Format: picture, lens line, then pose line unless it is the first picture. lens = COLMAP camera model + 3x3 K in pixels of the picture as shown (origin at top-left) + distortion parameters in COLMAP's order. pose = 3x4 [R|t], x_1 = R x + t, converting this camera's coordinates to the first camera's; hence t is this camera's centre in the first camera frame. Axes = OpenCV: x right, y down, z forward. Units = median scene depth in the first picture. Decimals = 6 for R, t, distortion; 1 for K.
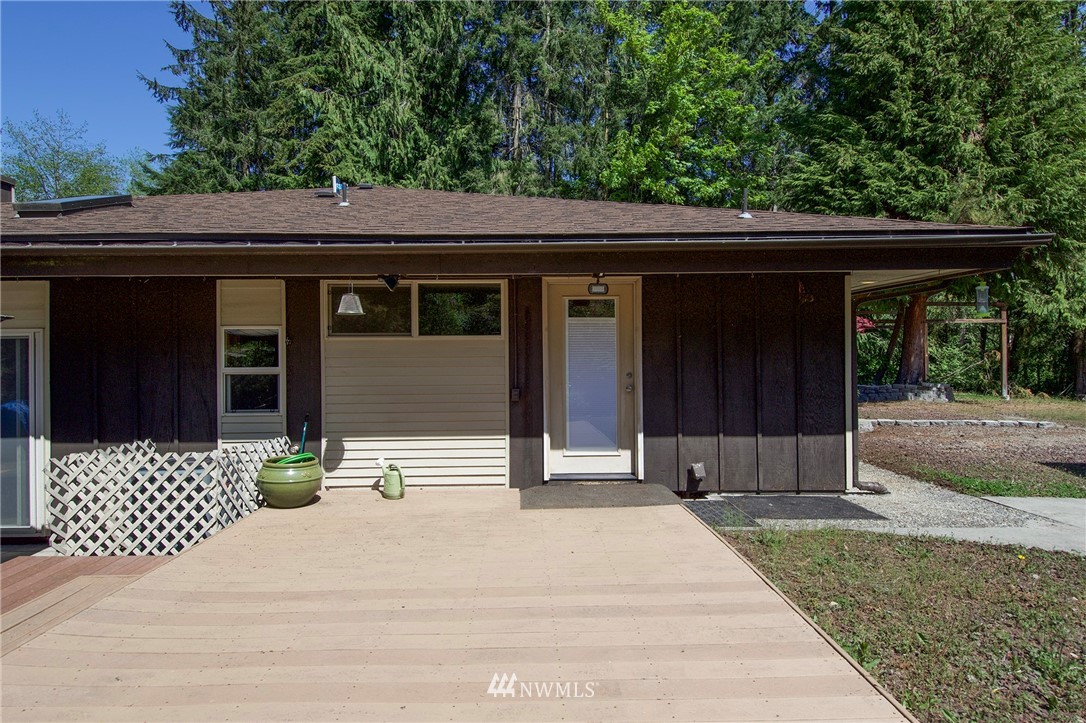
lens RADIAL K [[599.0, 0, 527.8], [0, 599.0, 356.5], [0, 0, 1]] dist [0.040307, -0.033459]
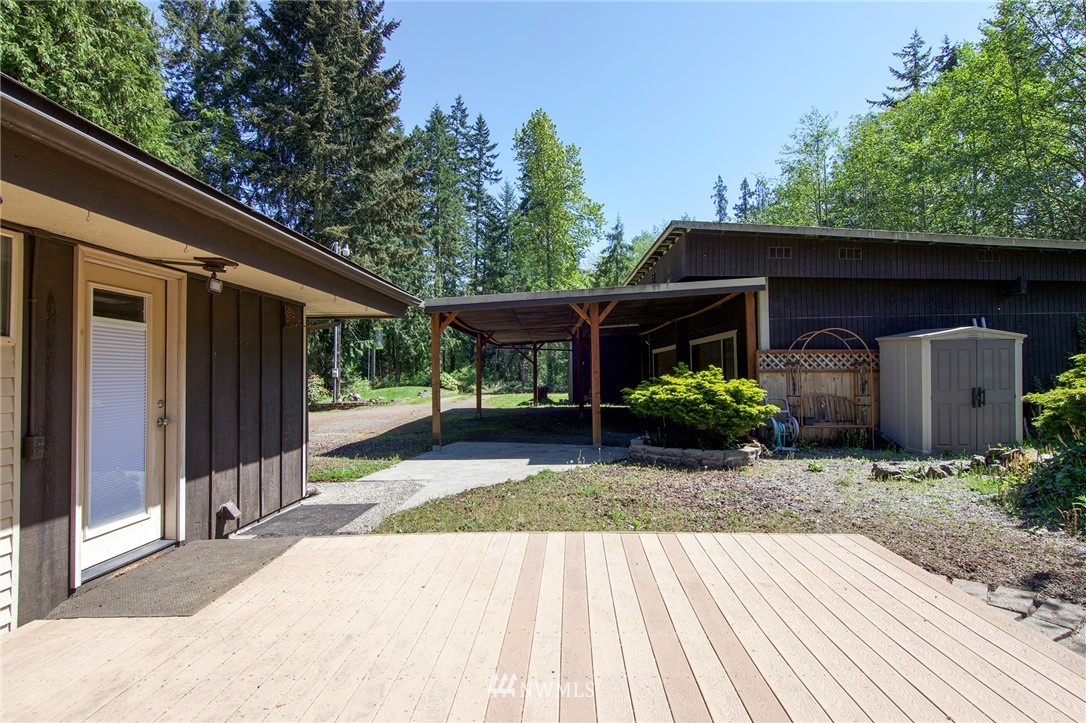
lens RADIAL K [[572.5, 0, 539.8], [0, 572.5, 353.8], [0, 0, 1]] dist [0.015067, 0.000847]
pose [[0.048220, 0.042558, 0.997930, -0.519858], [0.018573, 0.998881, -0.043496, 0.010043], [-0.998664, 0.020632, 0.047376, 0.505756]]
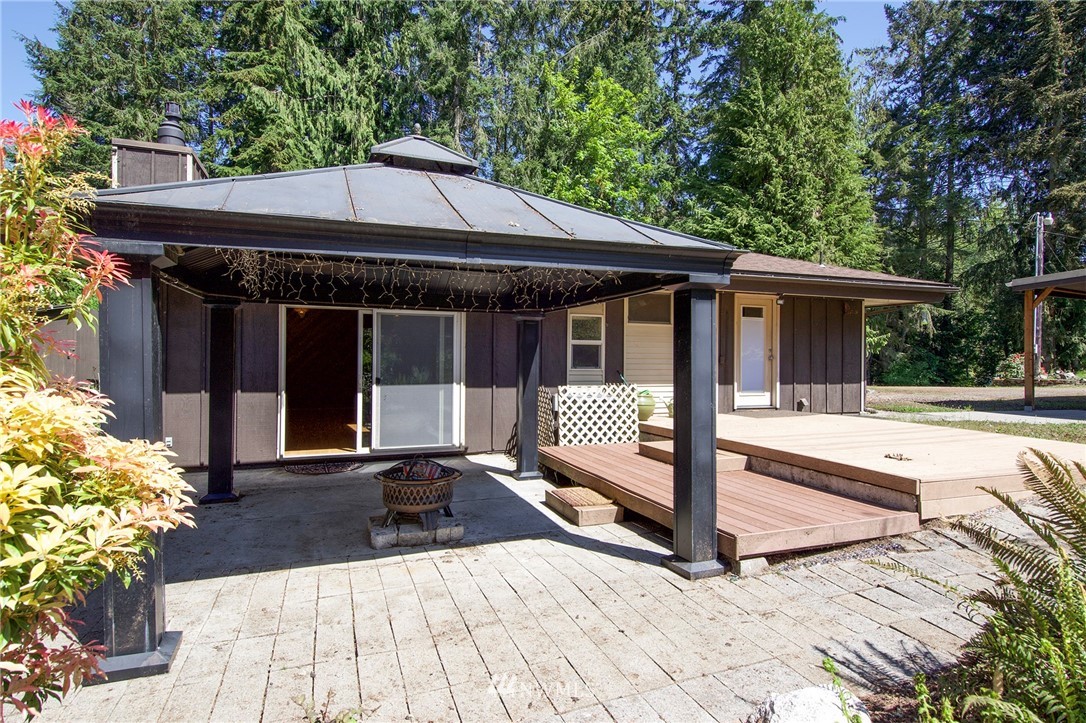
lens RADIAL K [[570.2, 0, 545.9], [0, 570.2, 354.2], [0, 0, 1]] dist [0.035097, -0.025417]
pose [[0.935433, 0.017284, 0.353081, -1.065397], [-0.014397, 0.999838, -0.010803, 0.071185], [-0.353211, 0.005022, 0.935530, -0.363605]]
